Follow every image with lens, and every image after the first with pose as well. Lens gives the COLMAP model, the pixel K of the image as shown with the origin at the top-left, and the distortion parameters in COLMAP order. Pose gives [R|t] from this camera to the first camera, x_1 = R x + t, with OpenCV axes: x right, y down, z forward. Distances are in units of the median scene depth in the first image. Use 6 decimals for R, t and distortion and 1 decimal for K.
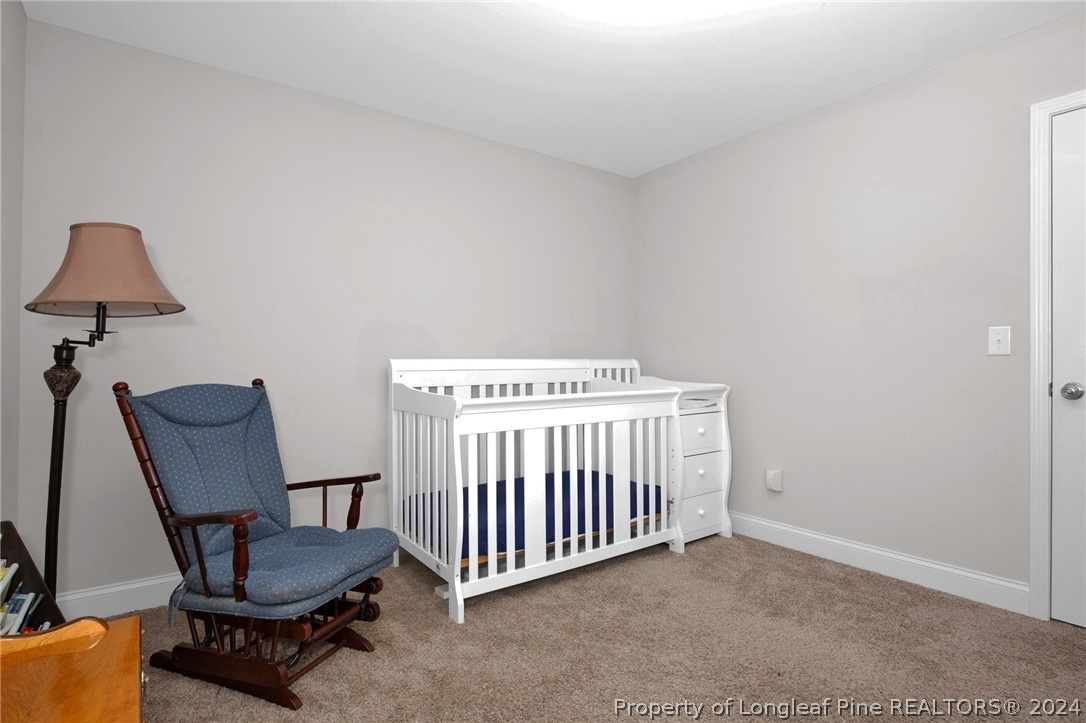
lens RADIAL K [[469.1, 0, 543.0], [0, 469.1, 361.5], [0, 0, 1]] dist [-0.052858, -0.000047]
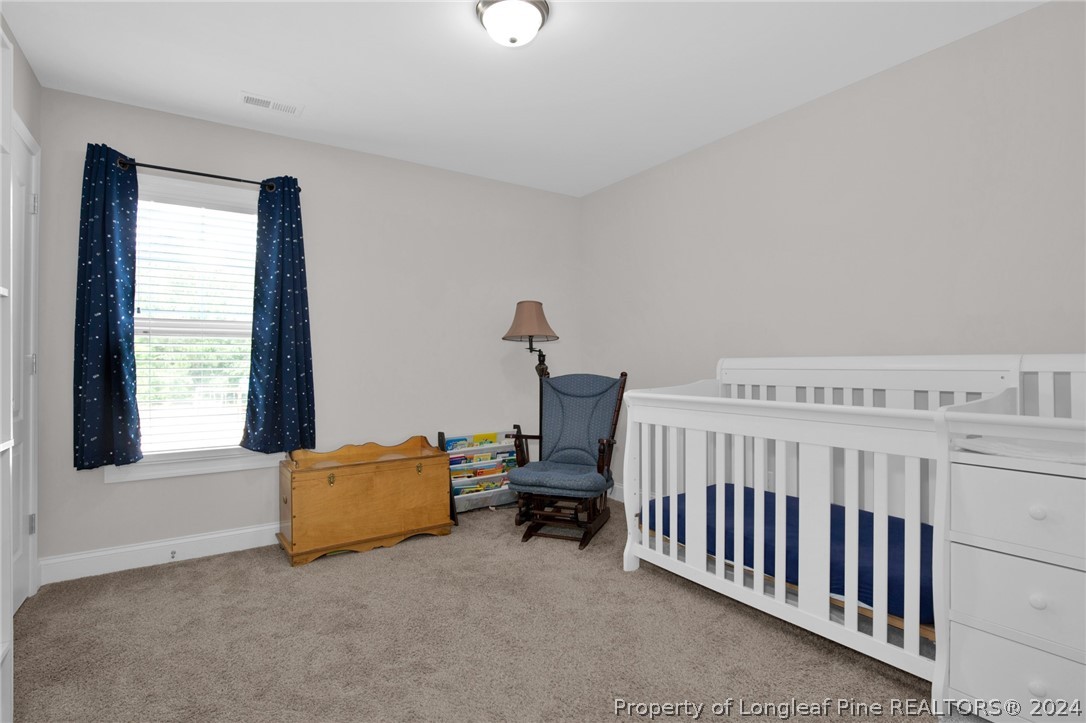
lens RADIAL K [[542.1, 0, 557.3], [0, 542.1, 368.8], [0, 0, 1]] dist [-0.027349, 0.000407]
pose [[0.038185, 0.020239, -0.999066, 1.028395], [0.013348, 0.999695, 0.020762, -0.011417], [0.999182, -0.014128, 0.037903, 0.620093]]
